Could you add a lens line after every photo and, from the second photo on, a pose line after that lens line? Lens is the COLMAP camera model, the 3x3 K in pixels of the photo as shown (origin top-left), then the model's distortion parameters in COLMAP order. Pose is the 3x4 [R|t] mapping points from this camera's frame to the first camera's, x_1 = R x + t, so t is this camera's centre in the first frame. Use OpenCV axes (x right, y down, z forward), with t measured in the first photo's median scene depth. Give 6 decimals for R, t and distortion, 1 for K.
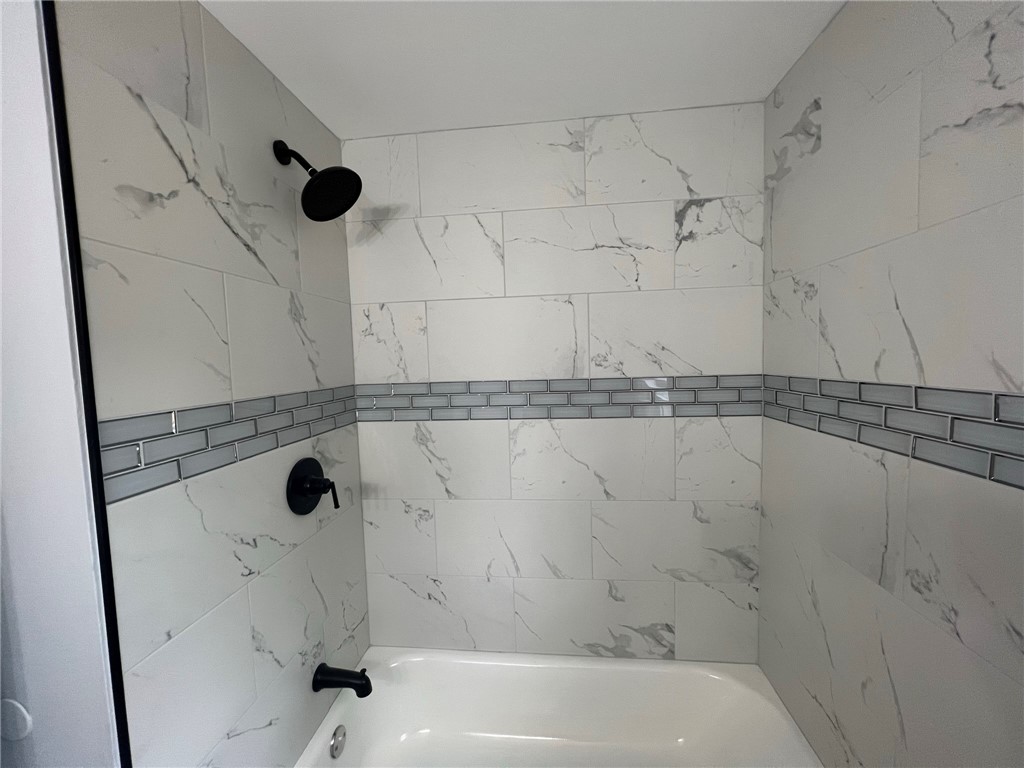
lens RADIAL K [[407.2, 0, 510.2], [0, 407.2, 386.0], [0, 0, 1]] dist [-0.002930, 0.000249]
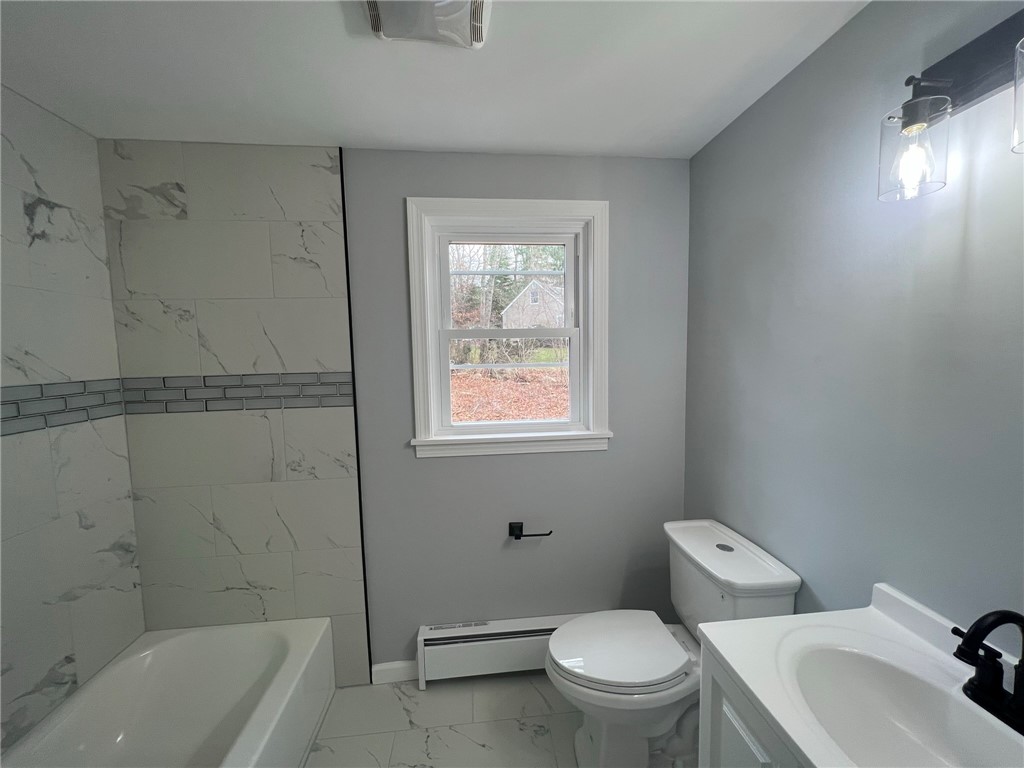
lens RADIAL K [[407.2, 0, 511.7], [0, 407.2, 387.0], [0, 0, 1]] dist [-0.002930, 0.000249]
pose [[-0.197013, -0.049960, 0.979127, -0.720254], [0.094992, 0.993029, 0.069783, 0.020770], [-0.975788, 0.106757, -0.190894, 0.149710]]
